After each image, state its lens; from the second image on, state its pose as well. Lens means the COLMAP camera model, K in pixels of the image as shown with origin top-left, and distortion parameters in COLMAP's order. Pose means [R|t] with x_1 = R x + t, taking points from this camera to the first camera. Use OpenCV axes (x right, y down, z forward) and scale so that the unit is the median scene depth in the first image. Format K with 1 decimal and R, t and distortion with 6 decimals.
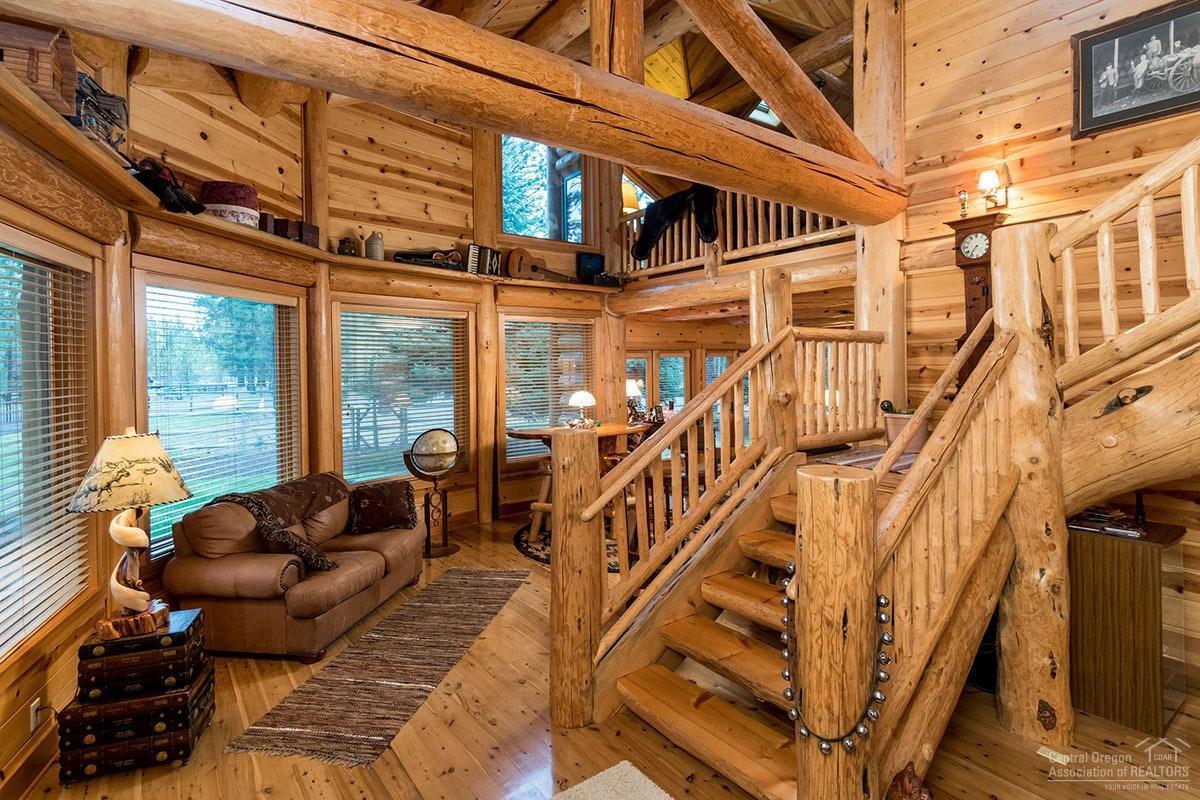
lens RADIAL K [[611.4, 0, 603.4], [0, 611.4, 363.1], [0, 0, 1]] dist [-0.003025, -0.000339]
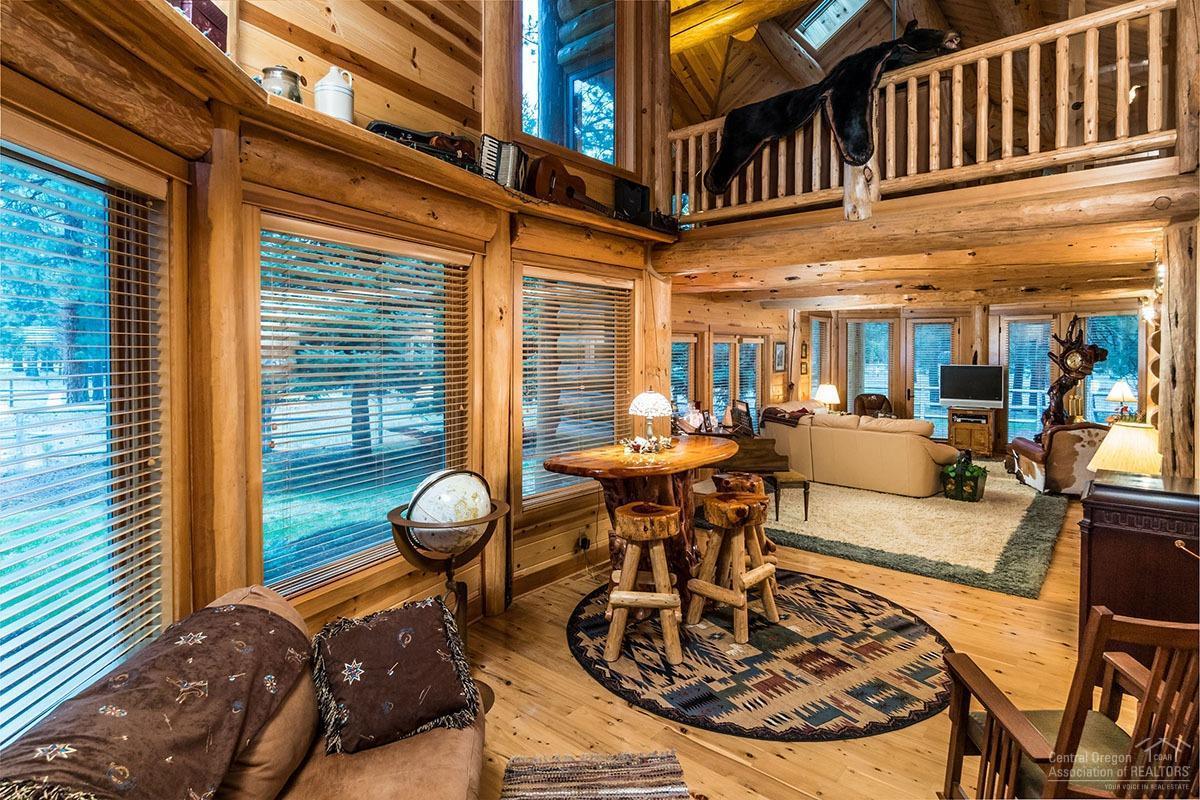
lens RADIAL K [[610.1, 0, 580.4], [0, 610.1, 359.3], [0, 0, 1]] dist [-0.002465, 0.000201]
pose [[0.977974, 0.012856, 0.208330, -0.250991], [-0.015903, 0.999790, 0.012958, 0.006066], [-0.208119, -0.015985, 0.977973, 0.430395]]
